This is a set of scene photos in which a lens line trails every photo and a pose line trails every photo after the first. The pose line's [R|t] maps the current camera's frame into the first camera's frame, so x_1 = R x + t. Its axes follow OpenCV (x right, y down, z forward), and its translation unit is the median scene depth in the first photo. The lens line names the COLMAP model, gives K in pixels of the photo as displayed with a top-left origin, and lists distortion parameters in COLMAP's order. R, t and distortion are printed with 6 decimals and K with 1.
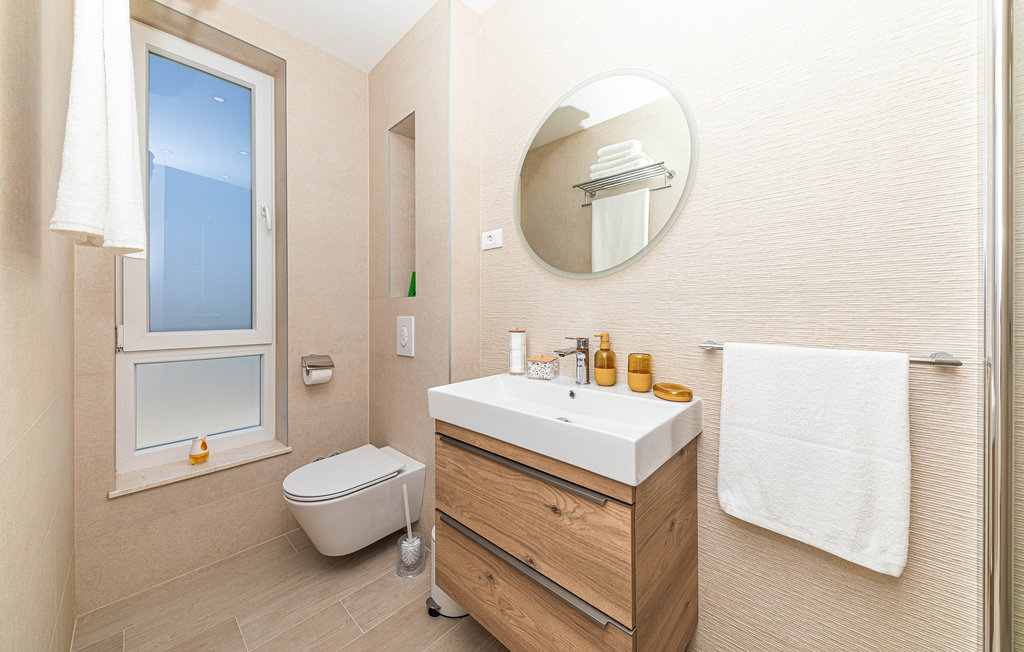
lens RADIAL K [[354.5, 0, 510.5], [0, 354.5, 317.0], [0, 0, 1]] dist [0.000897, 0.000013]
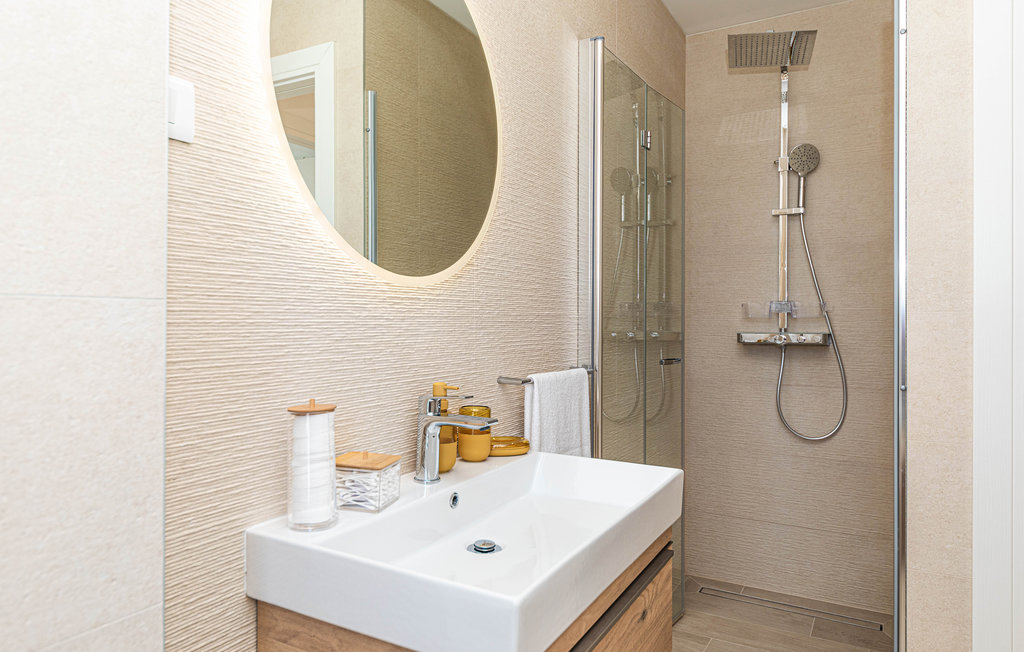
lens RADIAL K [[643.5, 0, 512.0], [0, 643.5, 326.0], [0, 0, 1]] dist [-0.001002, -0.000148]
pose [[-0.234212, -0.005322, 0.972171, -0.805951], [0.017902, 0.999792, 0.009786, -0.058543], [-0.972021, 0.019696, -0.234068, 1.132452]]
